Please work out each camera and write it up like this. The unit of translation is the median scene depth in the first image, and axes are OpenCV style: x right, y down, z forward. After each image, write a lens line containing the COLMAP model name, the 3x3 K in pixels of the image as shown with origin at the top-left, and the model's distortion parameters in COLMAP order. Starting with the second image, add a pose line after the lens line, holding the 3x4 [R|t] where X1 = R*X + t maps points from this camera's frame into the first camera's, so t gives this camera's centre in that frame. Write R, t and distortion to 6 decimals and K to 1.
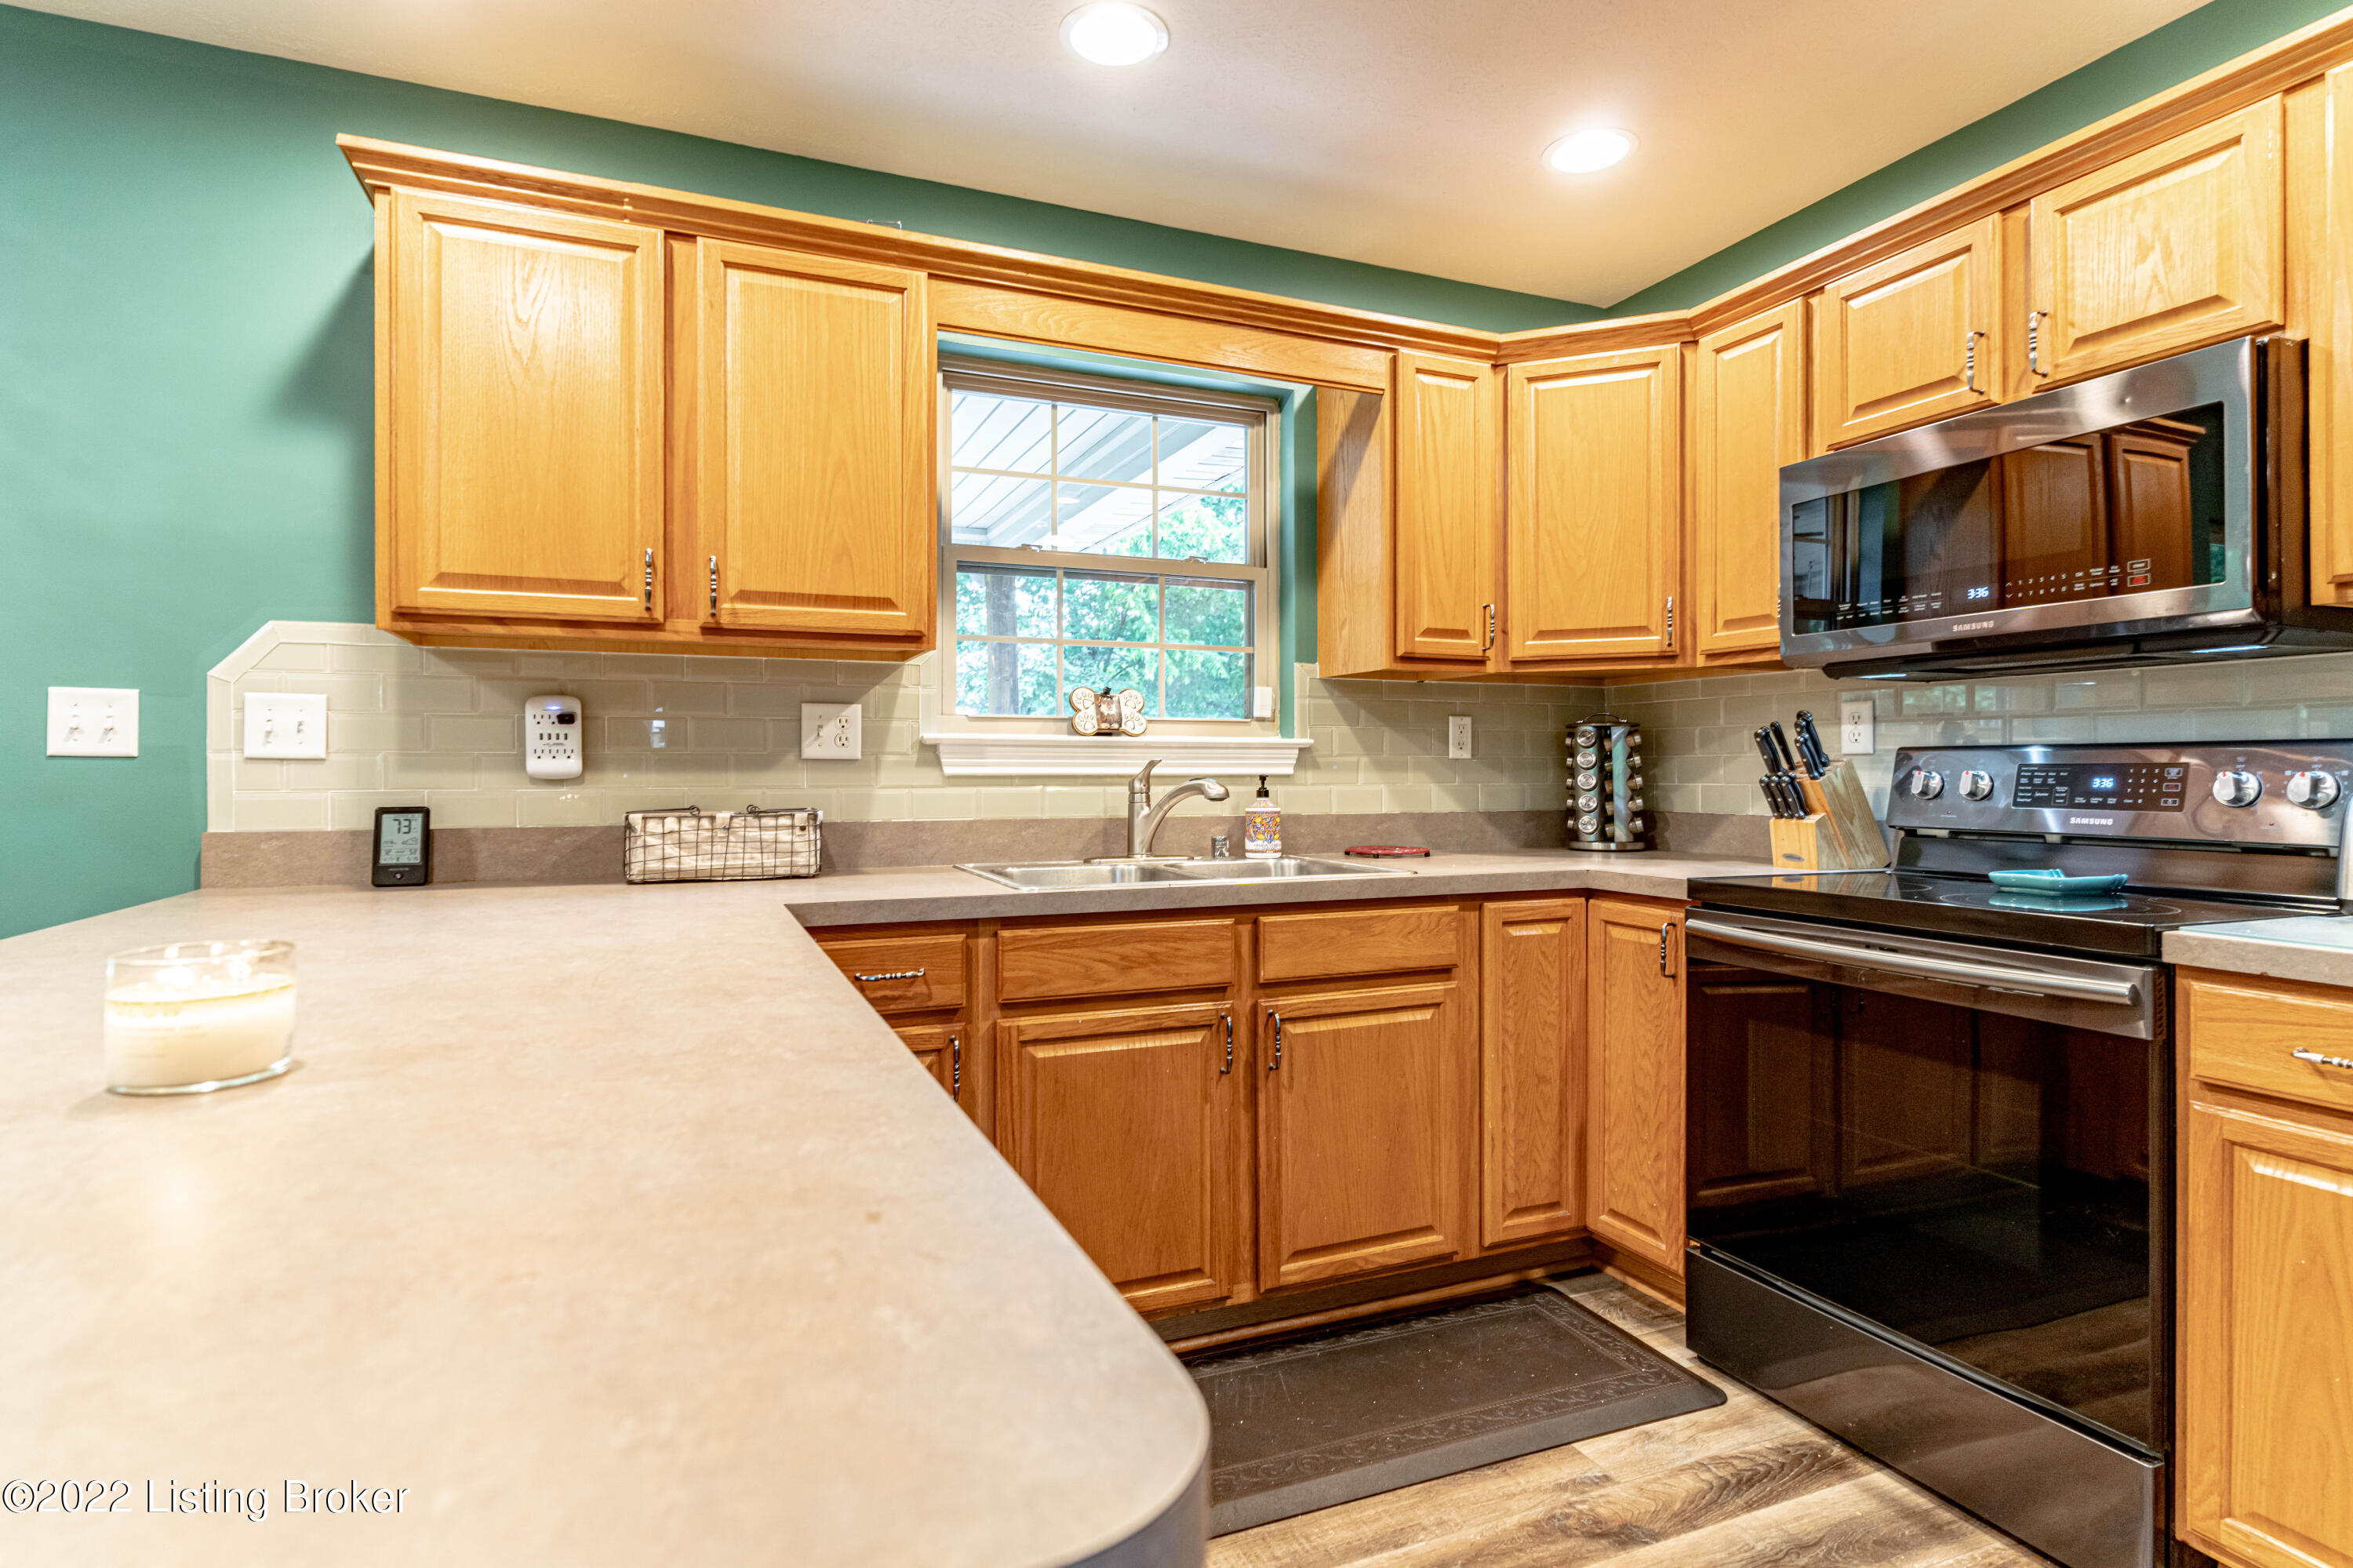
lens RADIAL K [[1153.8, 0, 1147.6], [0, 1153.8, 757.0], [0, 0, 1]] dist [0.004391, 0.001167]
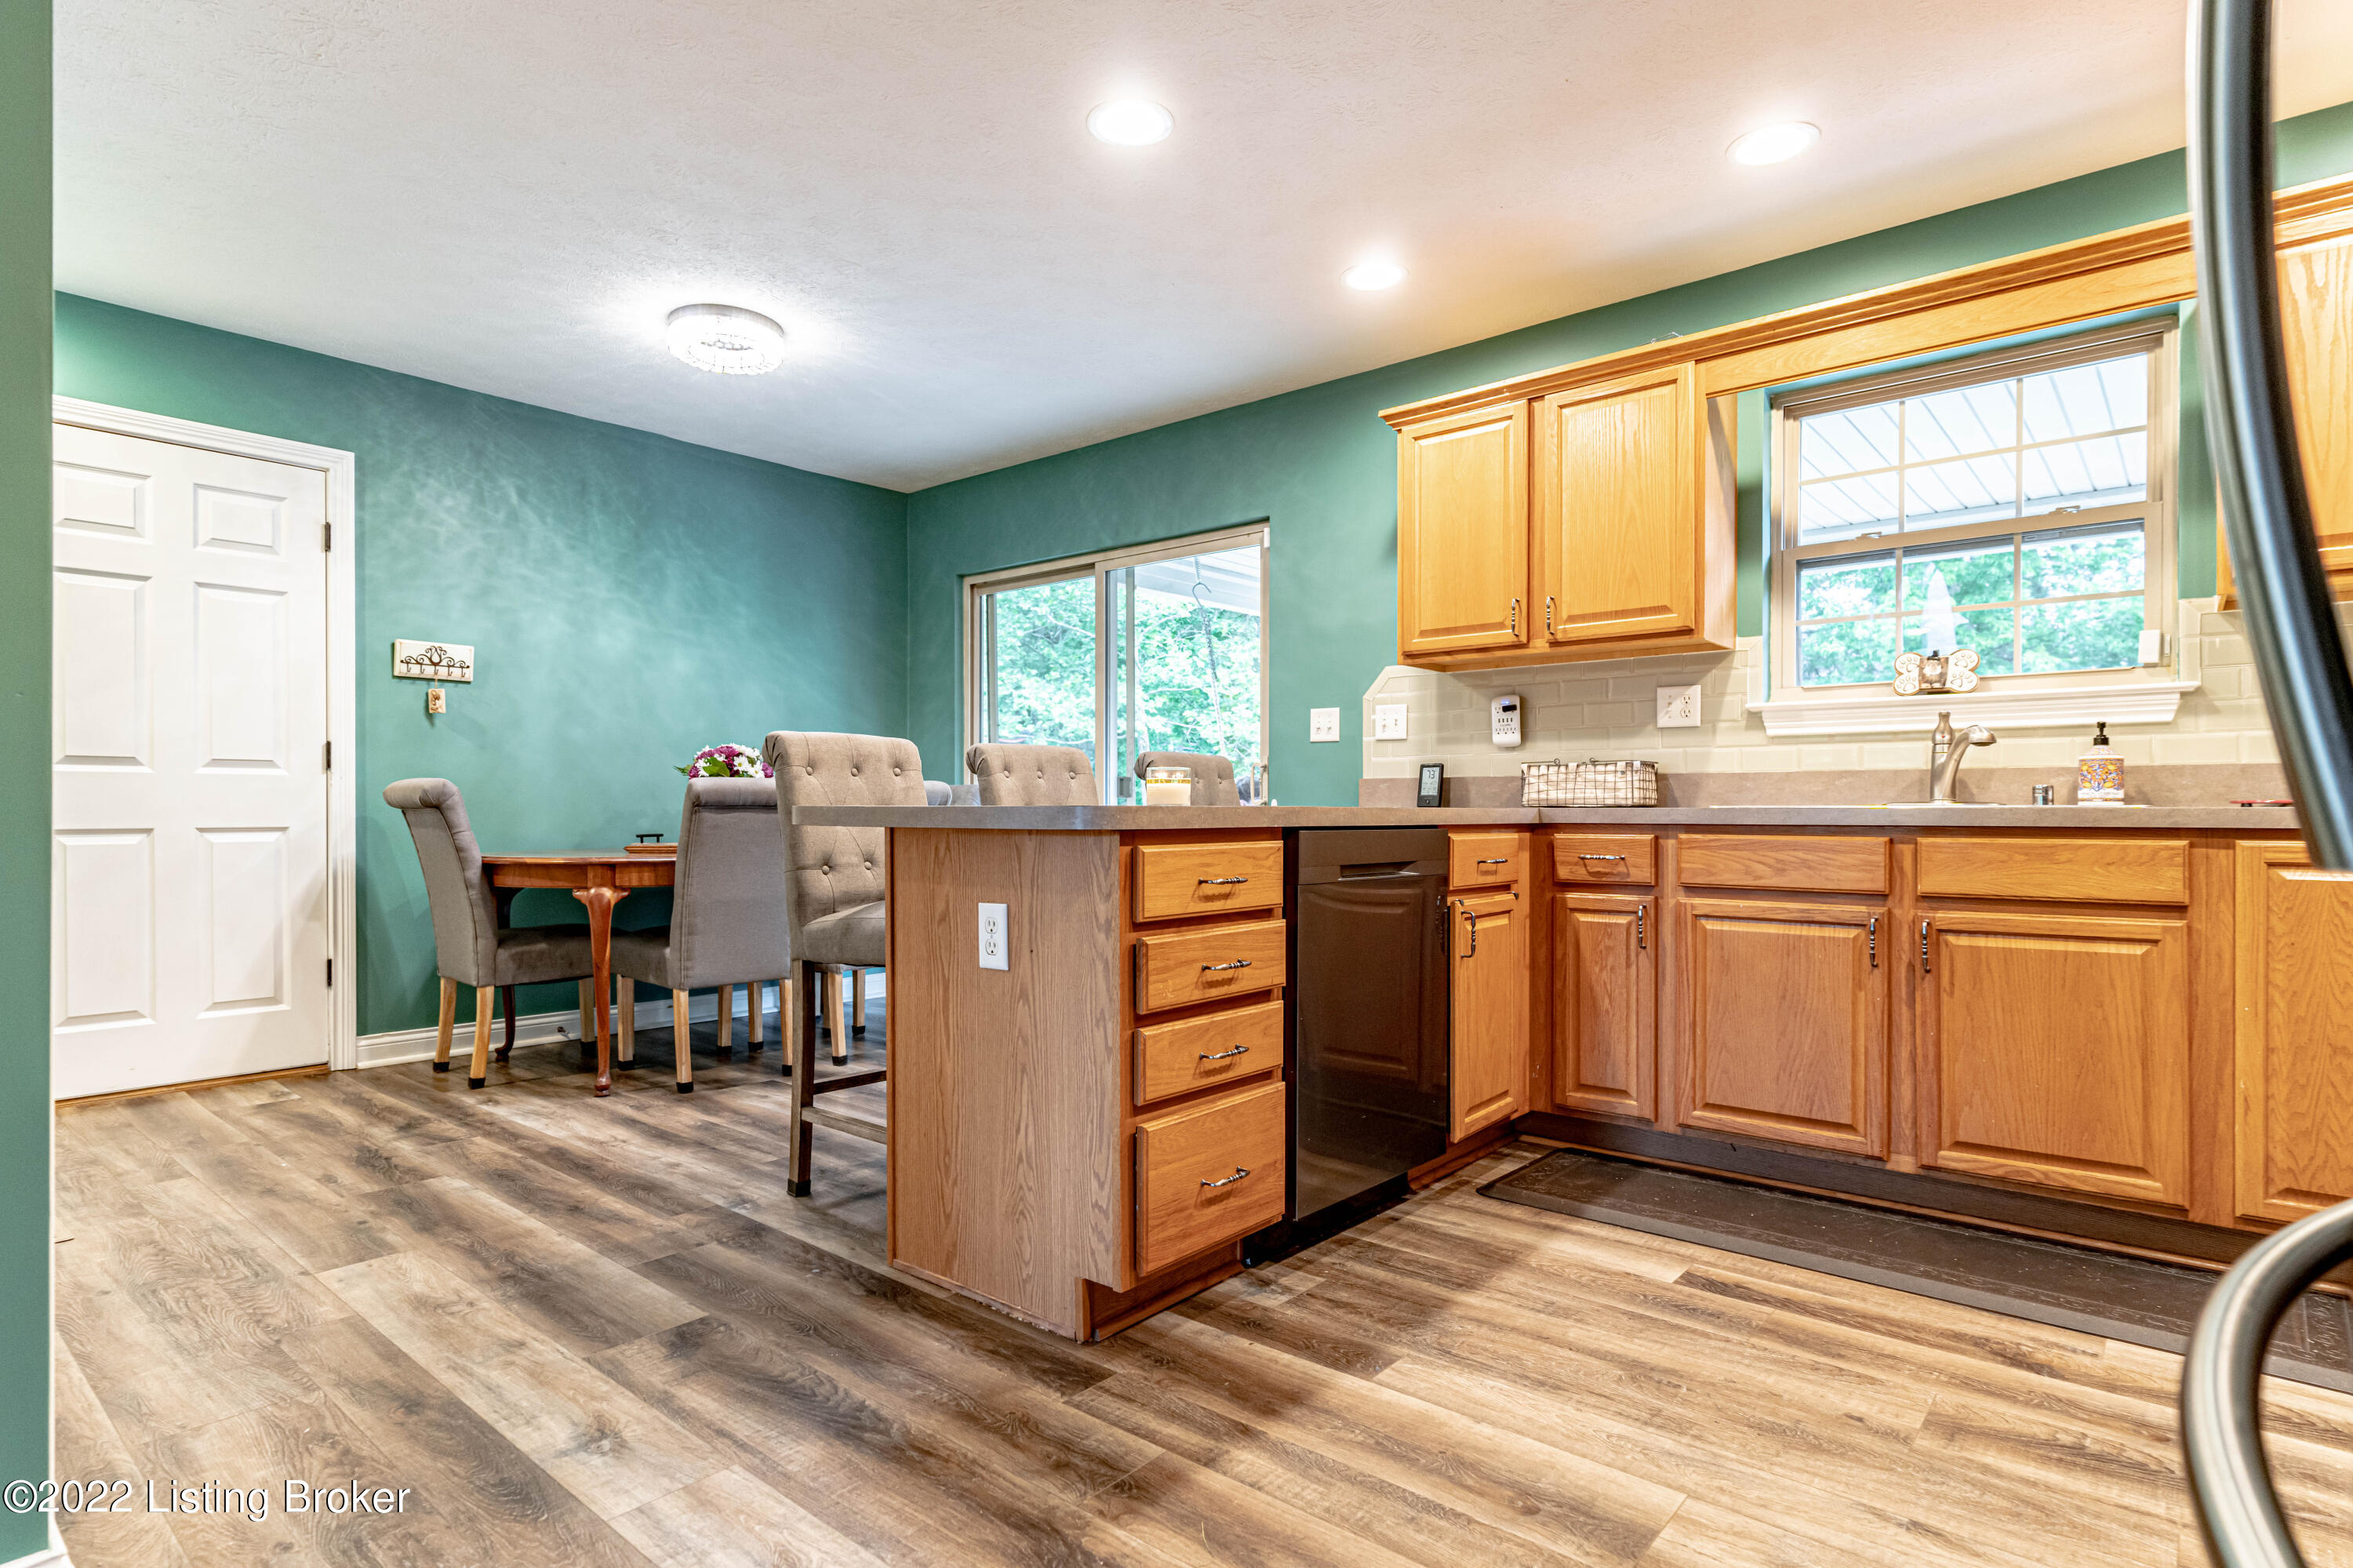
lens RADIAL K [[1206.6, 0, 1176.5], [0, 1206.6, 784.0], [0, 0, 1]] dist [0.002239, 0.000521]
pose [[0.454853, -0.015959, -0.890424, 0.809147], [0.005561, 0.999871, -0.015081, 0.097670], [0.890549, 0.001908, 0.454883, -0.188753]]
